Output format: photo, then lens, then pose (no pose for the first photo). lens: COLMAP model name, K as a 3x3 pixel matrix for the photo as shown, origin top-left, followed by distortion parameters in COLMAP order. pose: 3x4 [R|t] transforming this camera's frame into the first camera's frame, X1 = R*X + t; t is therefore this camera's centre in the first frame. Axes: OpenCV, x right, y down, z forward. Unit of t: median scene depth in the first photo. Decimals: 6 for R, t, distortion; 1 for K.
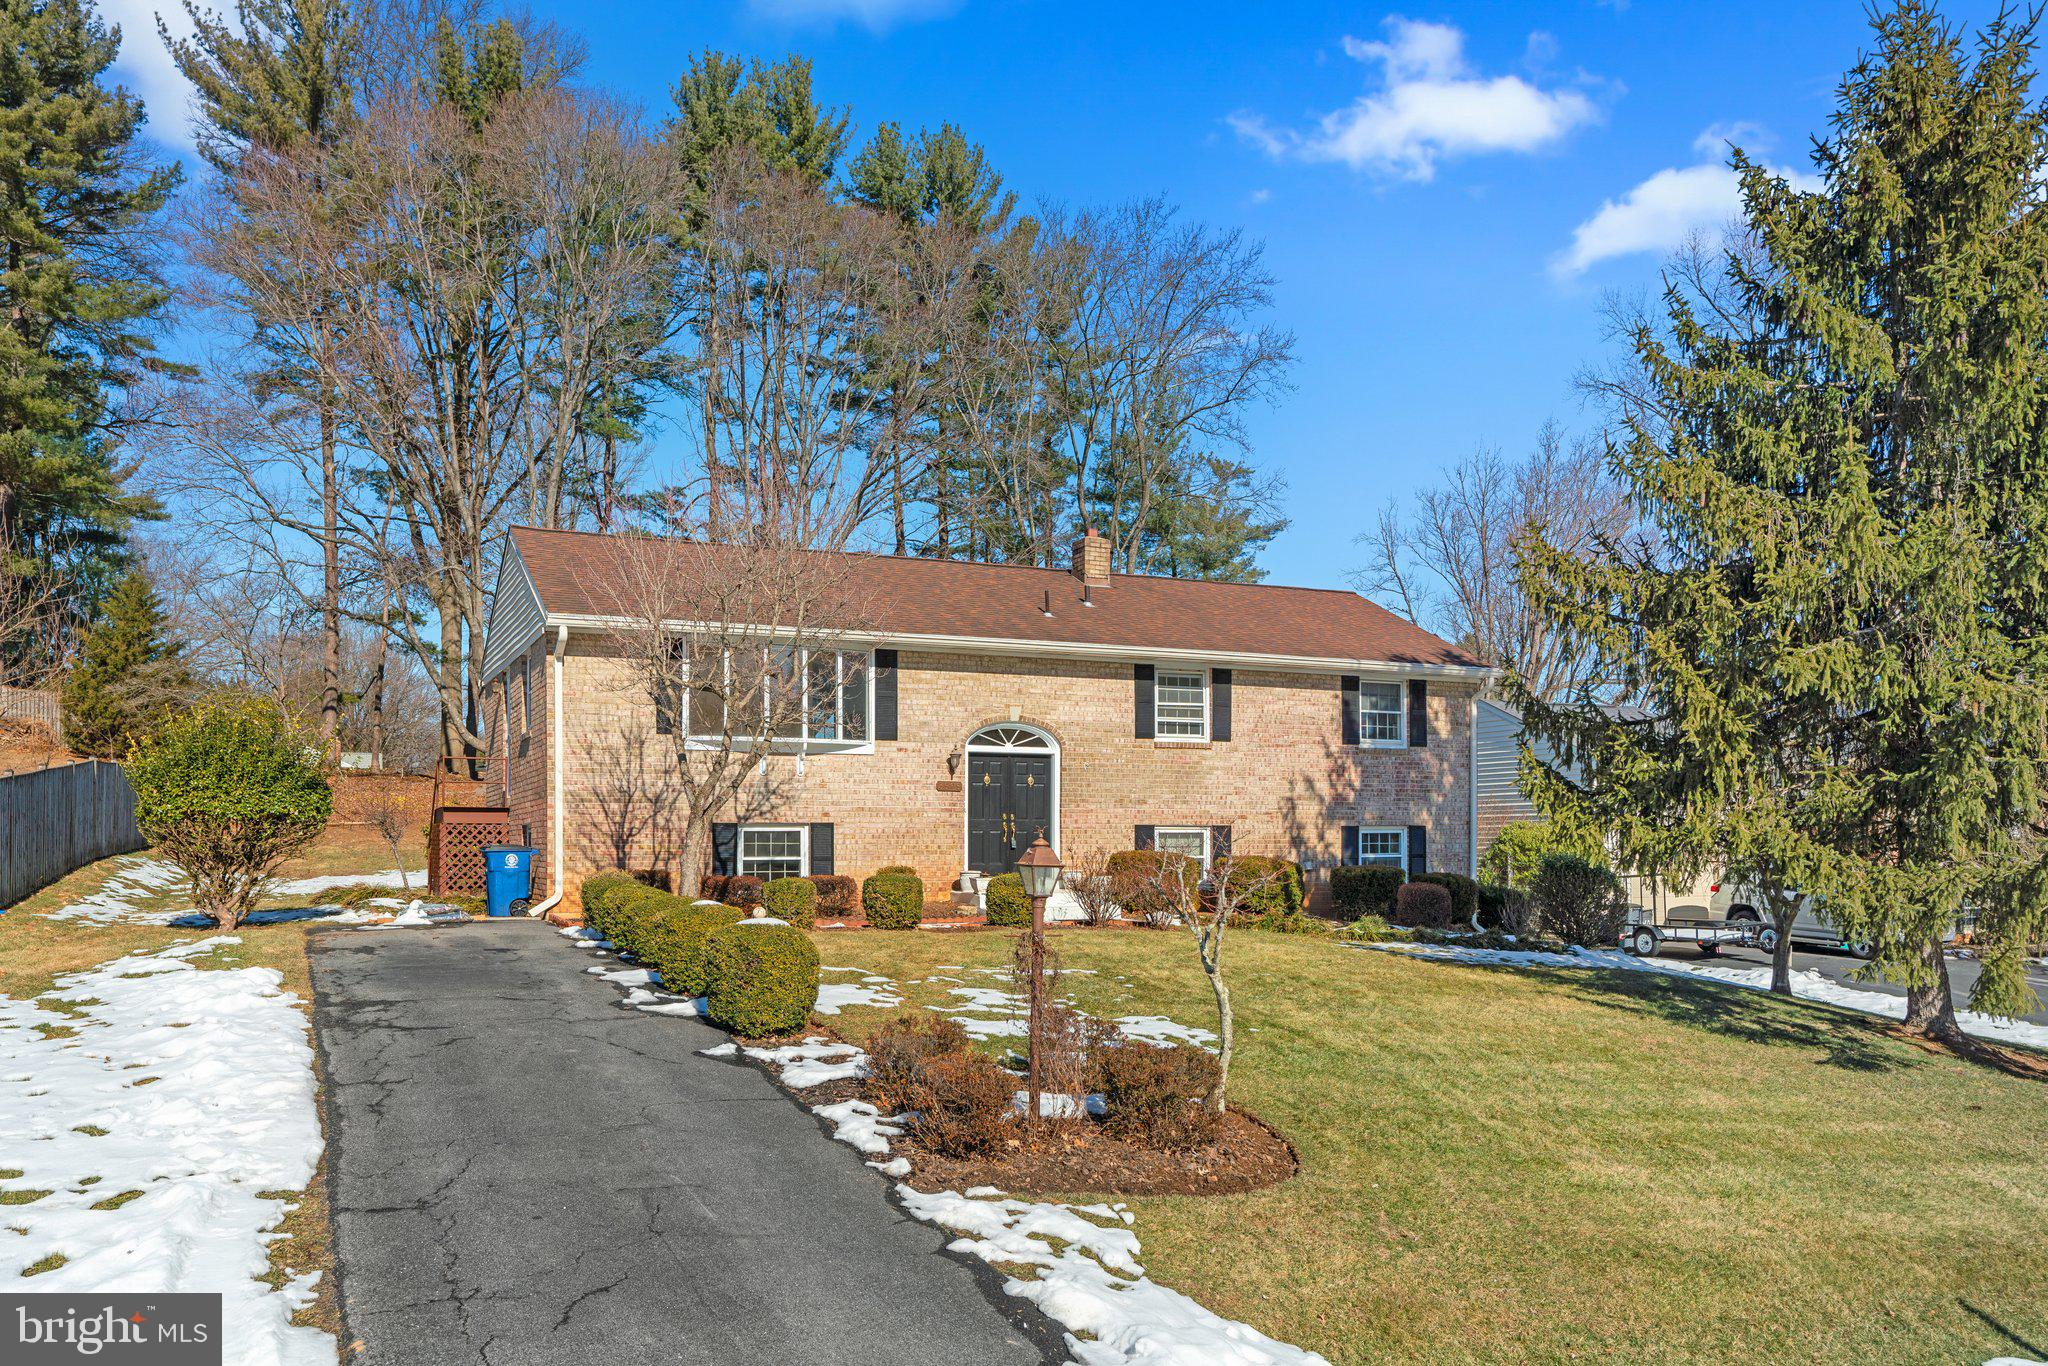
lens RADIAL K [[1484.3, 0, 1023.6], [0, 1484.3, 686.4], [0, 0, 1]] dist [-0.000085, 0.000009]
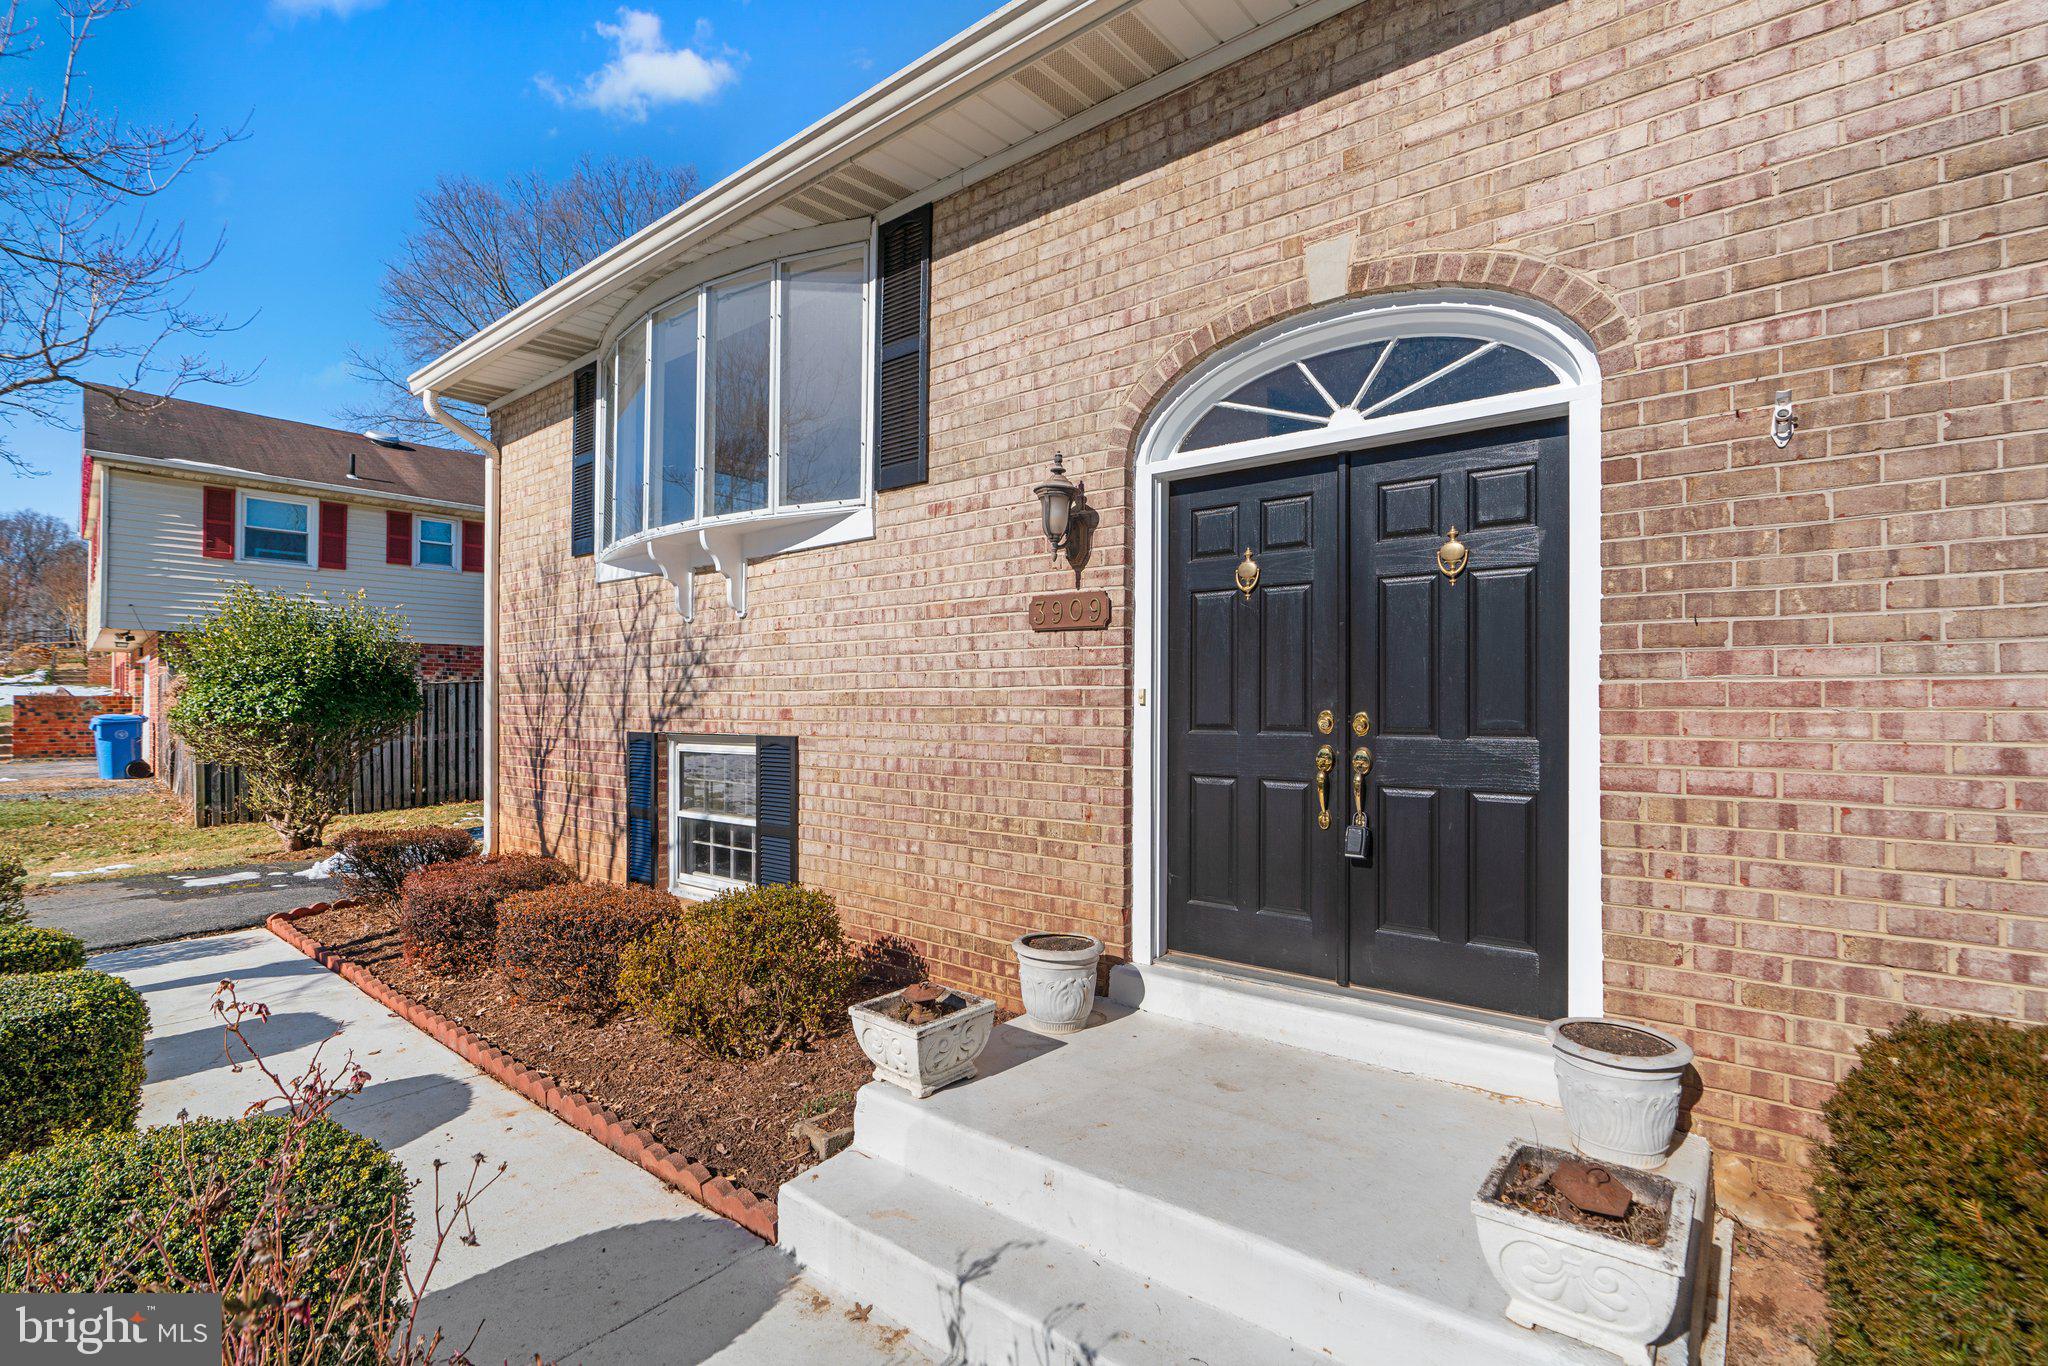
lens RADIAL K [[926.5, 0, 1023.9], [0, 926.5, 687.0], [0, 0, 1]] dist [-0.003310, 0.000564]
pose [[0.453117, -0.023675, -0.891137, 0.100005], [0.083174, 0.996409, 0.015819, 0.078085], [0.887563, -0.081288, 0.453459, 0.915833]]
